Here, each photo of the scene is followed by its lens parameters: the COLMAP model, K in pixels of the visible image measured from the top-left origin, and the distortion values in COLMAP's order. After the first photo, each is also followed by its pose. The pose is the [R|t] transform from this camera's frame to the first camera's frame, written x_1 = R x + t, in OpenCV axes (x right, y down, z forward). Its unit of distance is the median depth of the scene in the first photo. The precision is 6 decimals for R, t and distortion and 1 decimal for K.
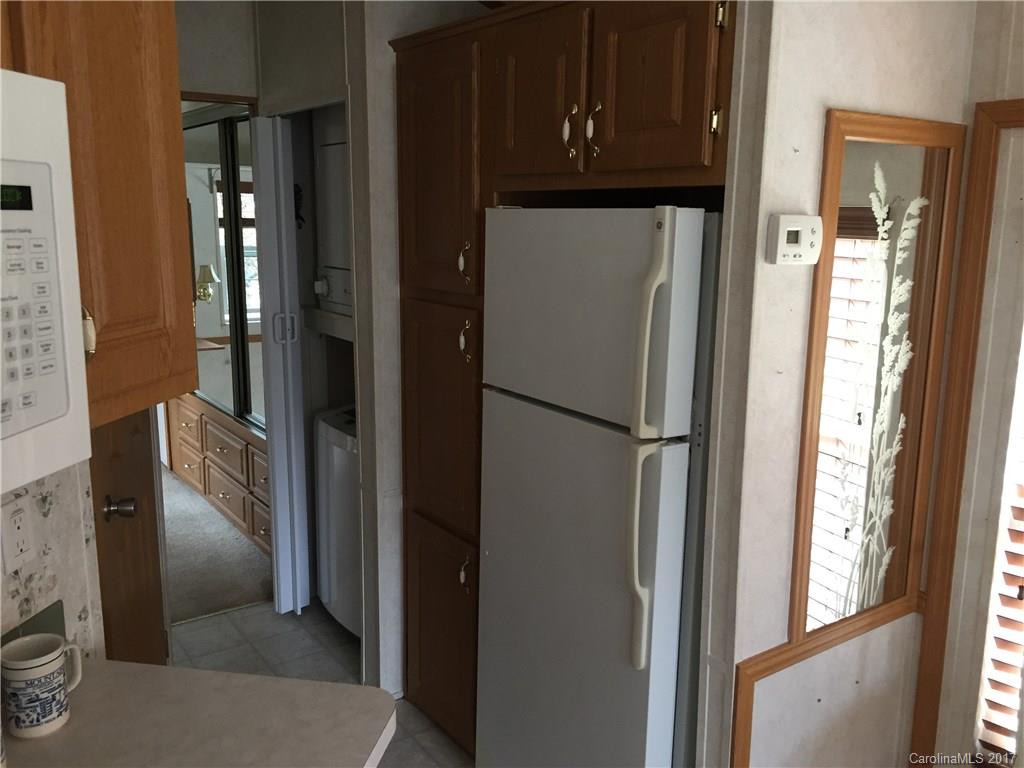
lens RADIAL K [[880.4, 0, 512.0], [0, 880.4, 384.0], [0, 0, 1]] dist [0.006757, -0.002326]
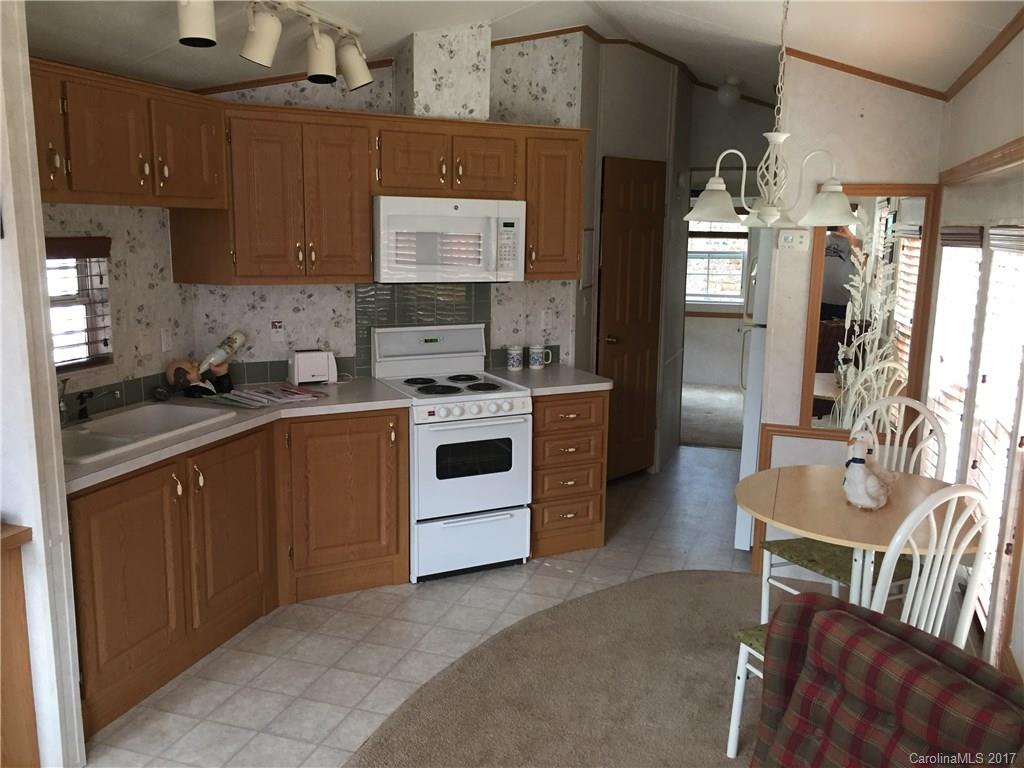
lens RADIAL K [[880.2, 0, 511.2], [0, 880.2, 381.7], [0, 0, 1]] dist [0.006451, 0.001297]
pose [[0.579541, 0.146346, -0.801695, 1.784648], [-0.155976, 0.985476, 0.067141, 0.164146], [0.799877, 0.086134, 0.593951, -0.945327]]
